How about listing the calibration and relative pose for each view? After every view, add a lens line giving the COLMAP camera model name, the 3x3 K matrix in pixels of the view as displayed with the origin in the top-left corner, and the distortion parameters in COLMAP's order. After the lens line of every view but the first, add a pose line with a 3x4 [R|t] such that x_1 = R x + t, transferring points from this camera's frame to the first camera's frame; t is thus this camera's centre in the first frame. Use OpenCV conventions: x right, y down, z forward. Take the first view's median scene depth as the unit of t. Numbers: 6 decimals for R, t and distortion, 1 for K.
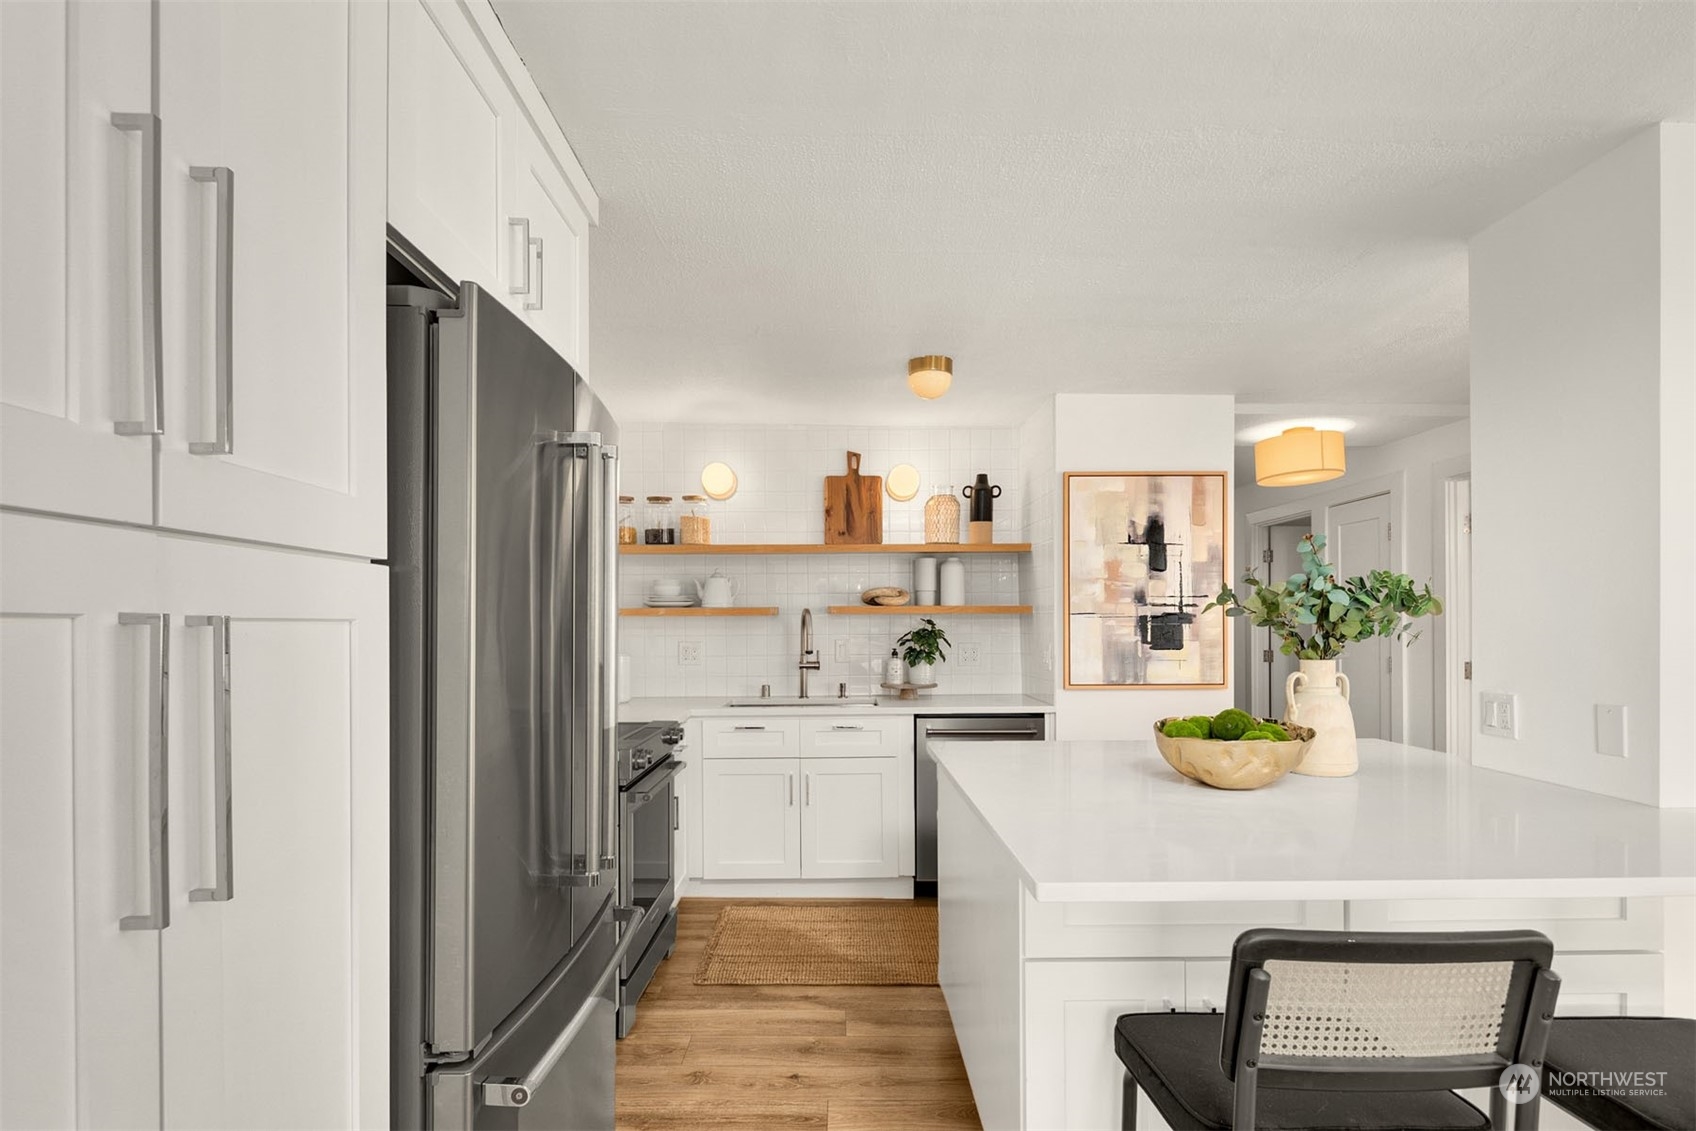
lens RADIAL K [[829.2, 0, 885.7], [0, 829.2, 632.8], [0, 0, 1]] dist [-0.000236, -0.002220]
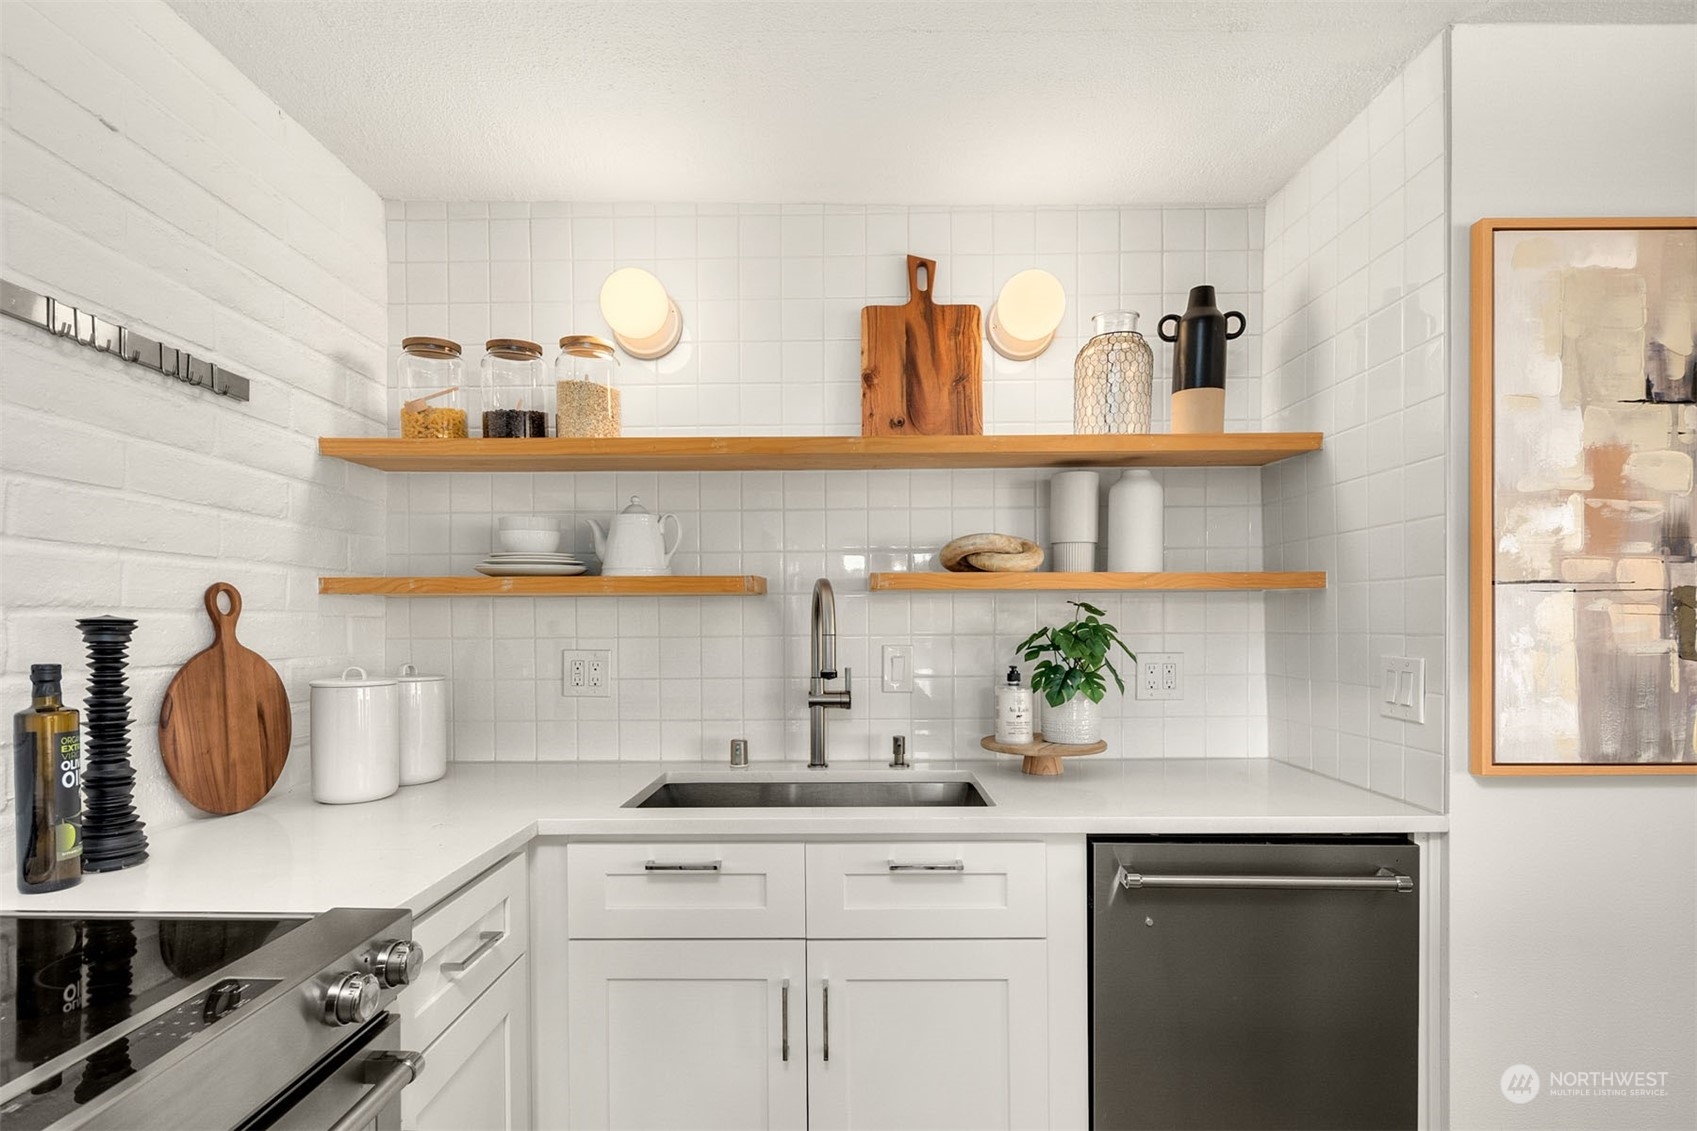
lens RADIAL K [[829.7, 0, 869.5], [0, 829.7, 628.1], [0, 0, 1]] dist [-0.000236, -0.002220]
pose [[0.999073, -0.000024, -0.043055, -0.049698], [-0.000064, 0.999998, -0.002052, -0.000625], [0.043055, 0.002053, 0.999071, 0.535532]]
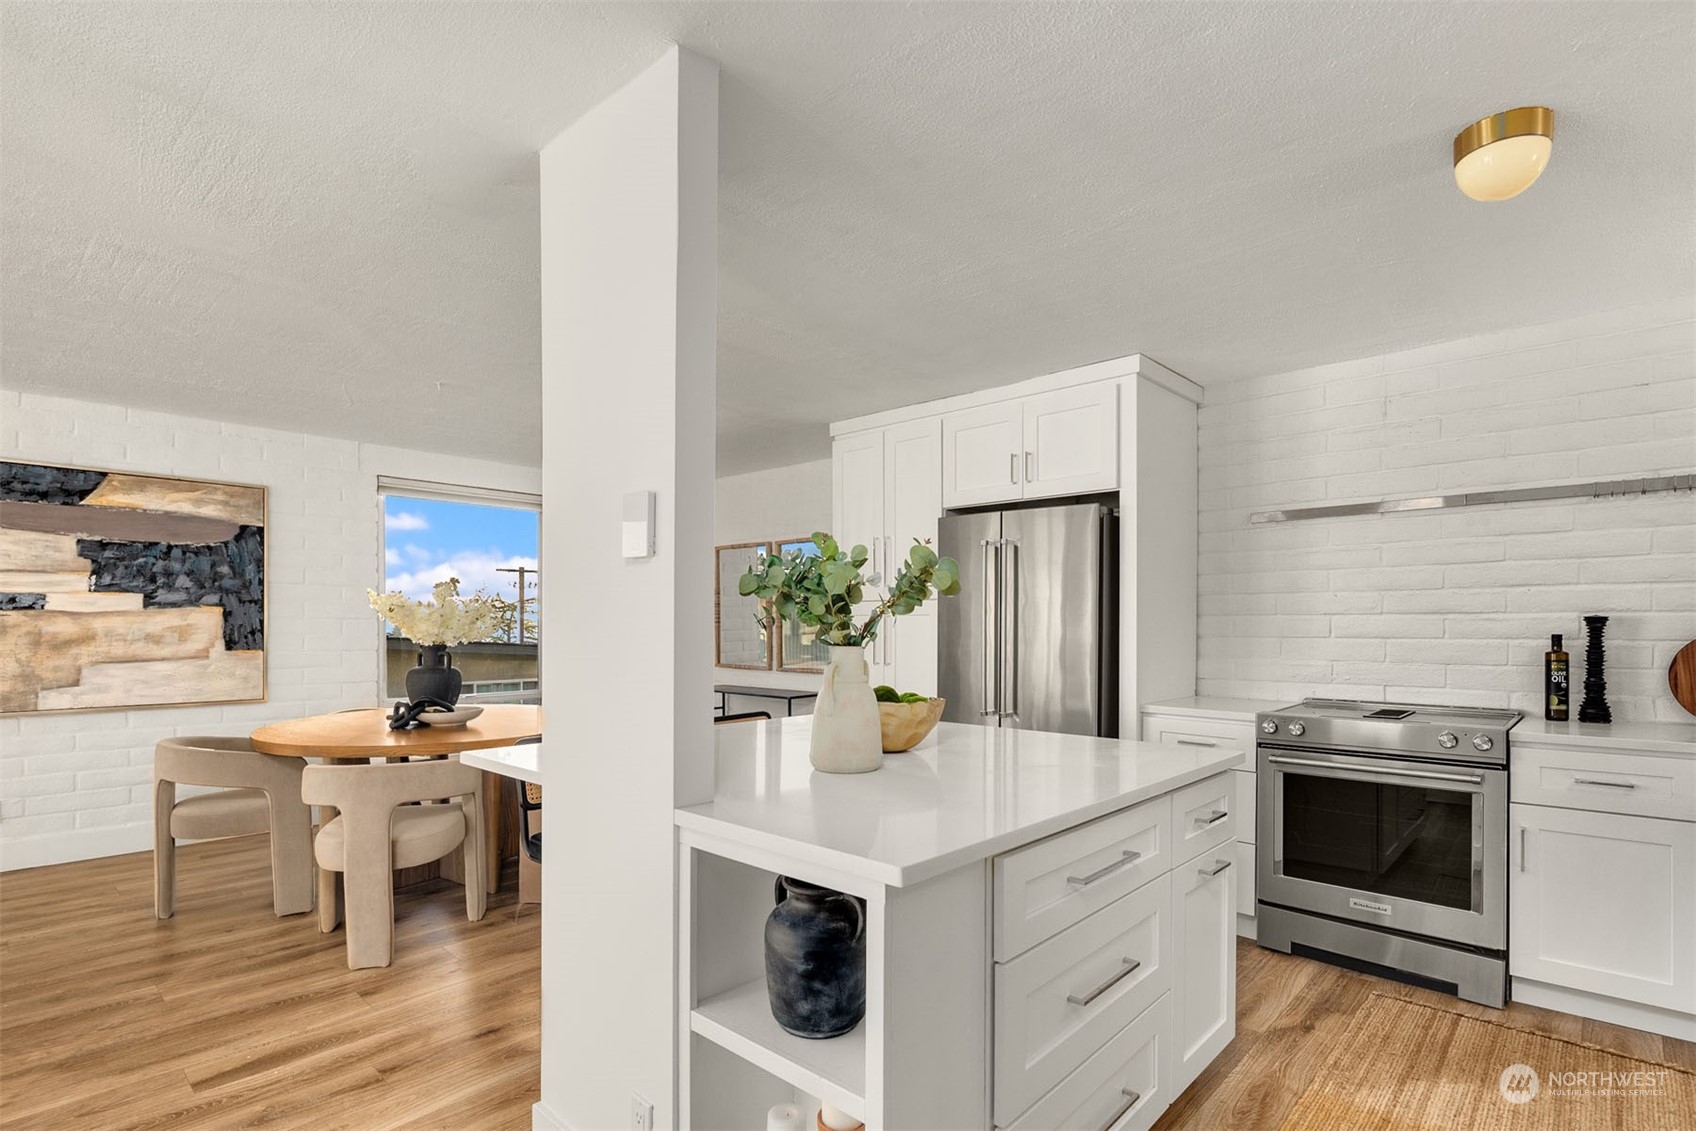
lens RADIAL K [[829.2, 0, 845.3], [0, 829.2, 628.5], [0, 0, 1]] dist [-0.000236, -0.002220]
pose [[-0.702185, 0.005763, -0.711971, 0.604866], [0.001353, 0.999976, 0.006760, -0.000024], [0.711993, 0.003783, -0.702176, 0.859524]]
